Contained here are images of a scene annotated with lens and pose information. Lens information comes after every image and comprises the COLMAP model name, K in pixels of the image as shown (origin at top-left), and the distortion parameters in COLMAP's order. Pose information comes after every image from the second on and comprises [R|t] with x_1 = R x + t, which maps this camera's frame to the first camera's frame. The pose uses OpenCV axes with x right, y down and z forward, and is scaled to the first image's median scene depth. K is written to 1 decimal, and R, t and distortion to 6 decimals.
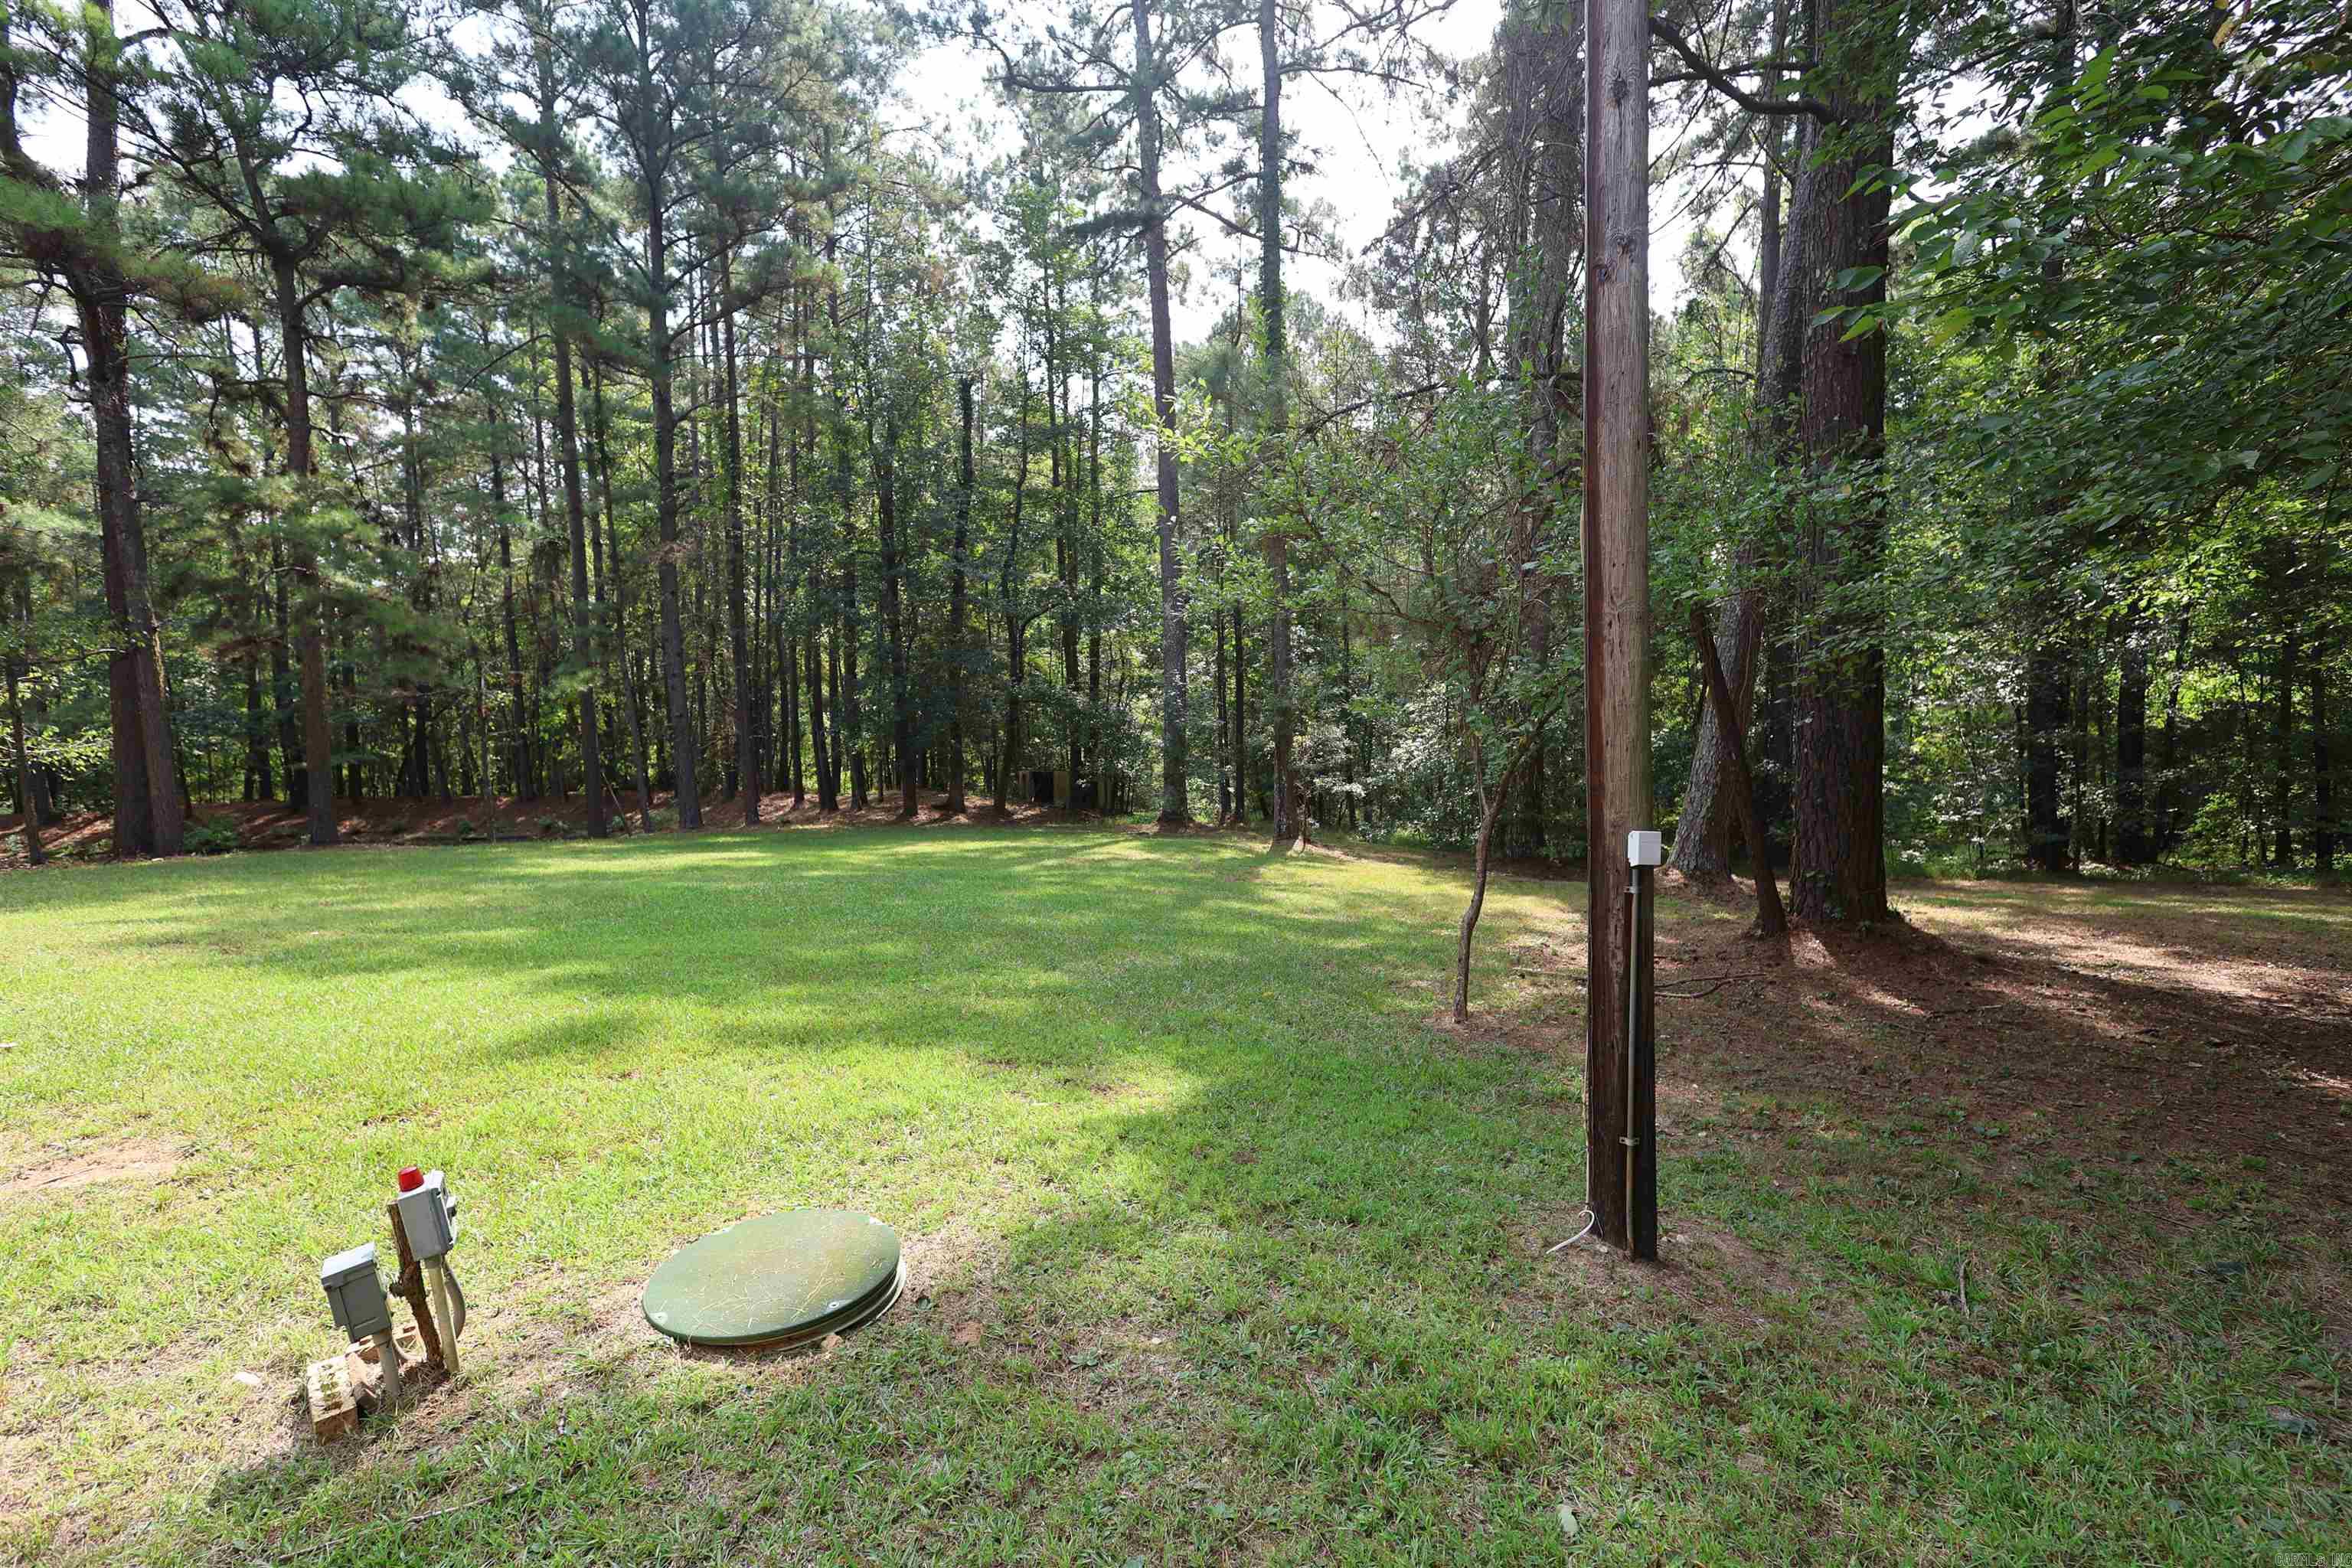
lens RADIAL K [[1082.2, 0, 1174.5], [0, 1082.2, 789.2], [0, 0, 1]] dist [-0.001318, 0.000094]
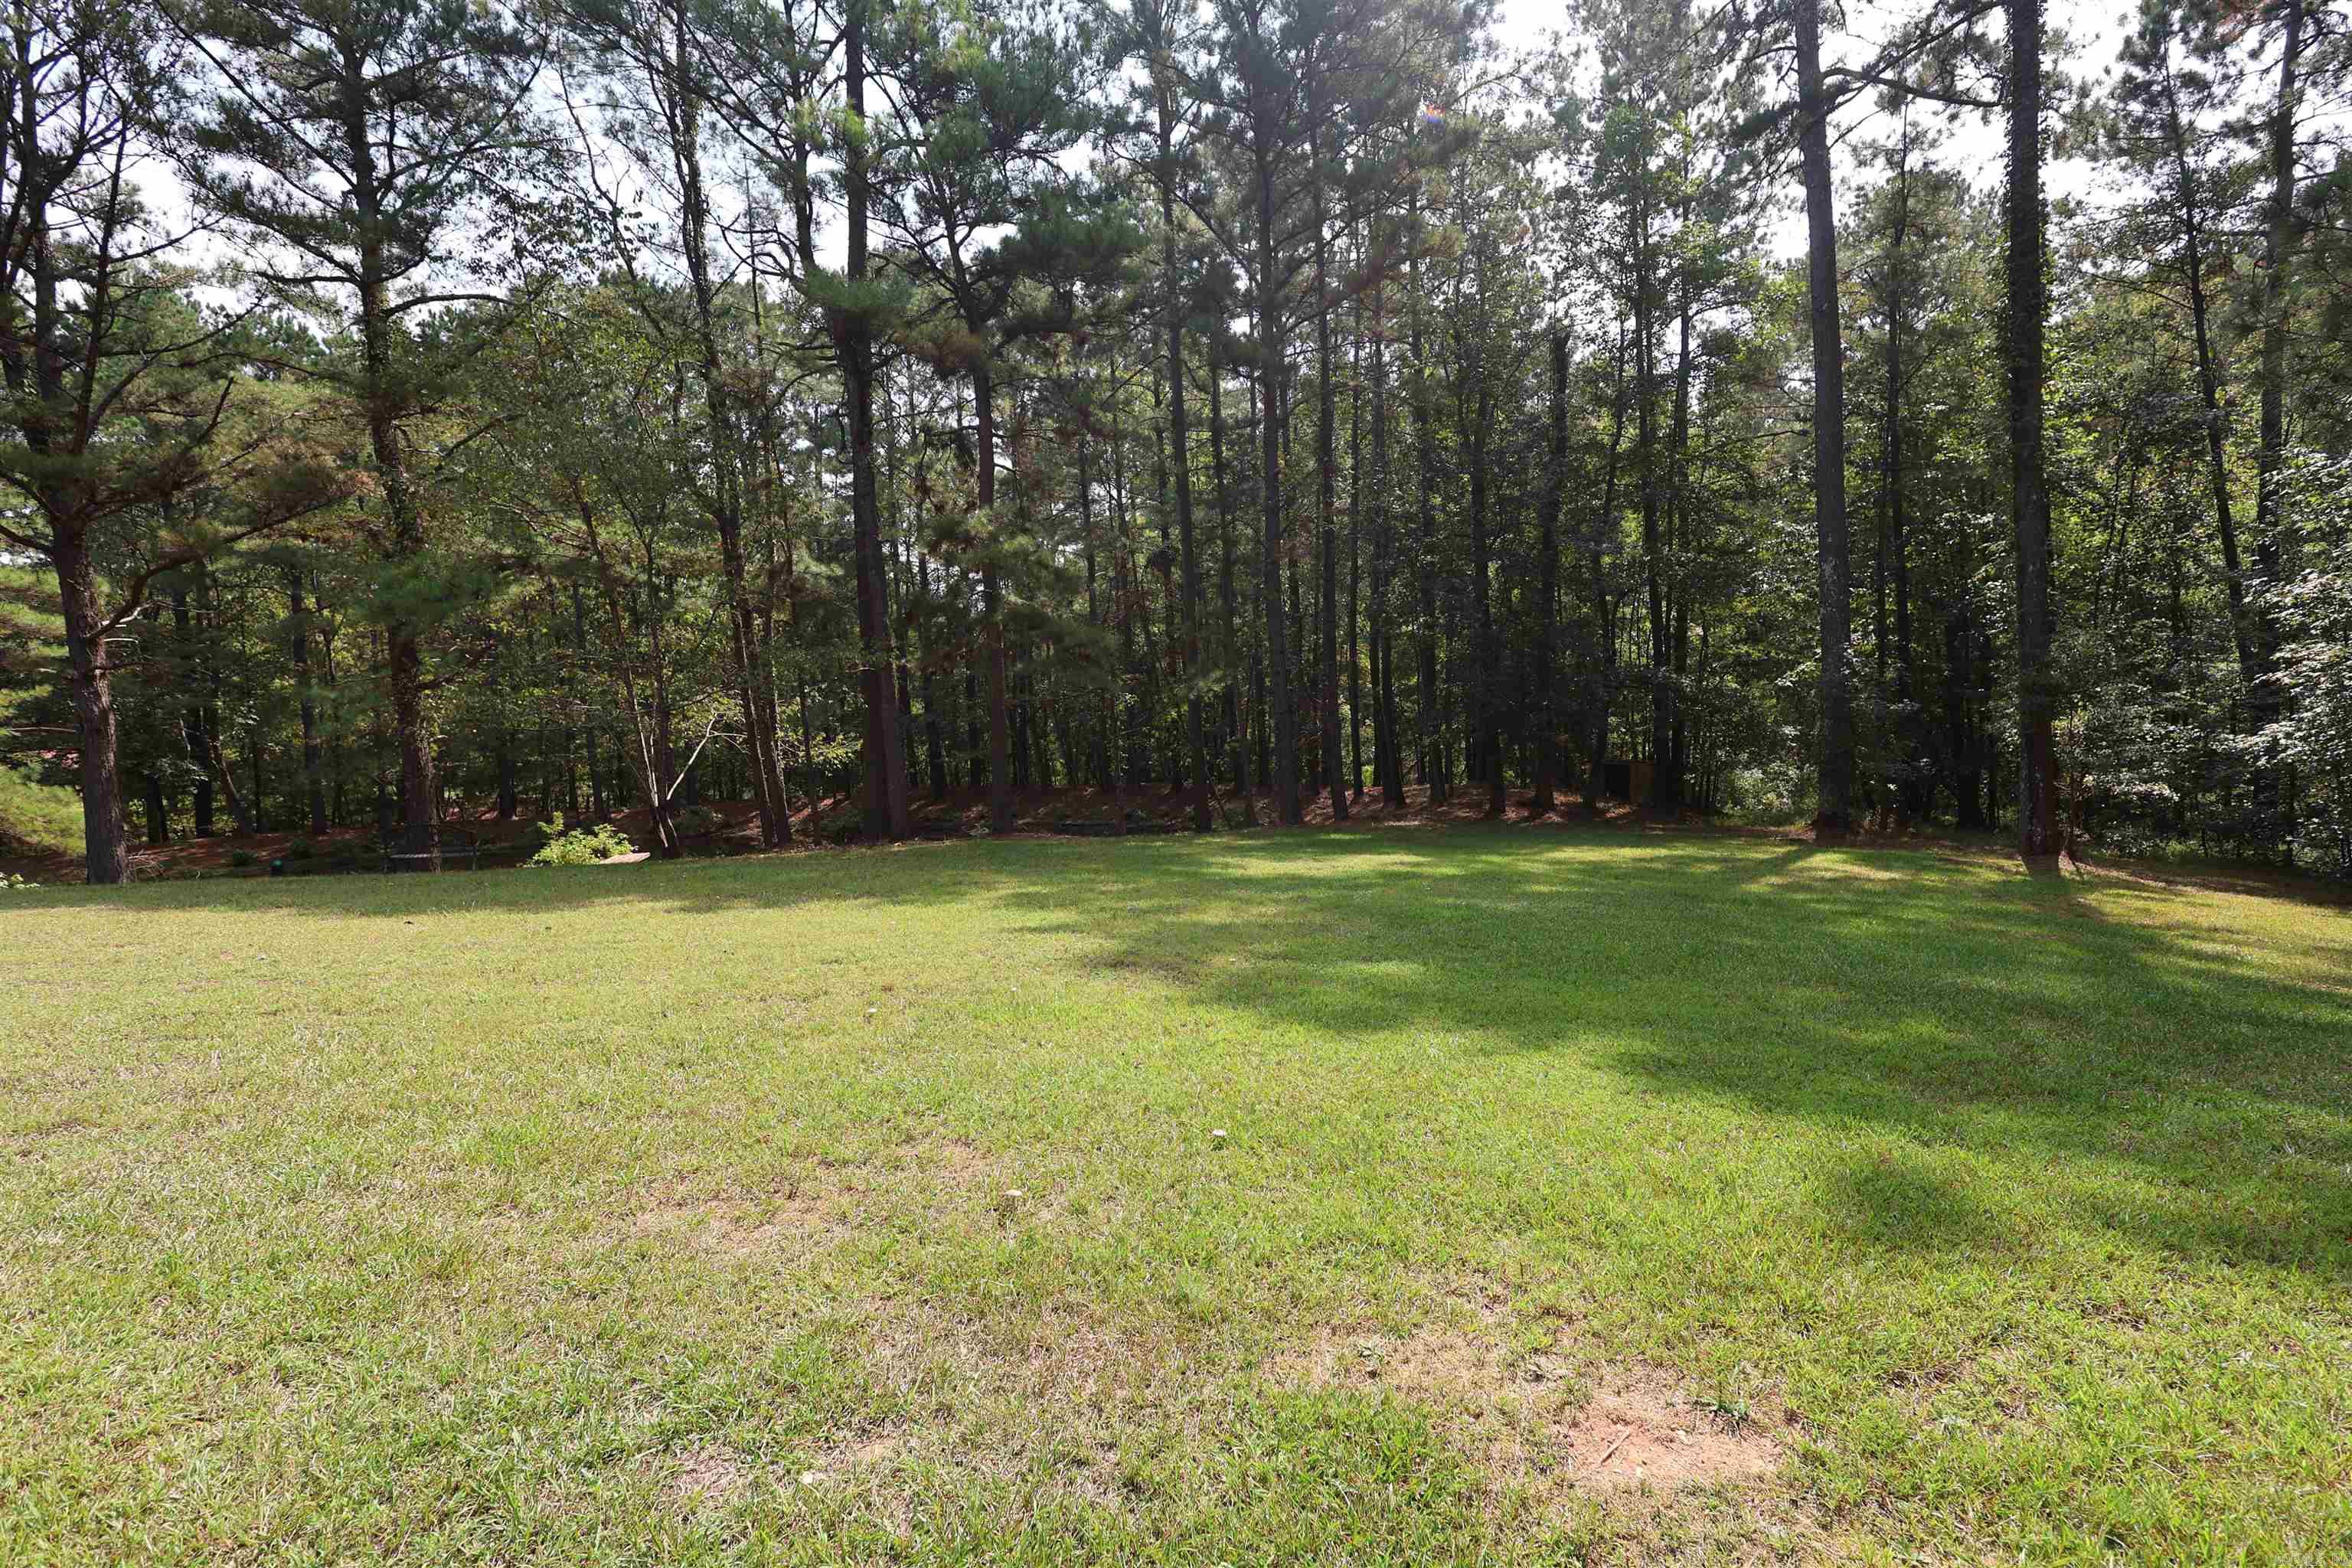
lens RADIAL K [[1084.0, 0, 1175.3], [0, 1084.0, 780.3], [0, 0, 1]] dist [0.002845, 0.000340]
pose [[0.908285, 0.004090, -0.418332, -0.132595], [-0.003256, 0.999991, 0.002706, -0.006900], [0.418340, -0.001095, 0.908290, 0.040249]]
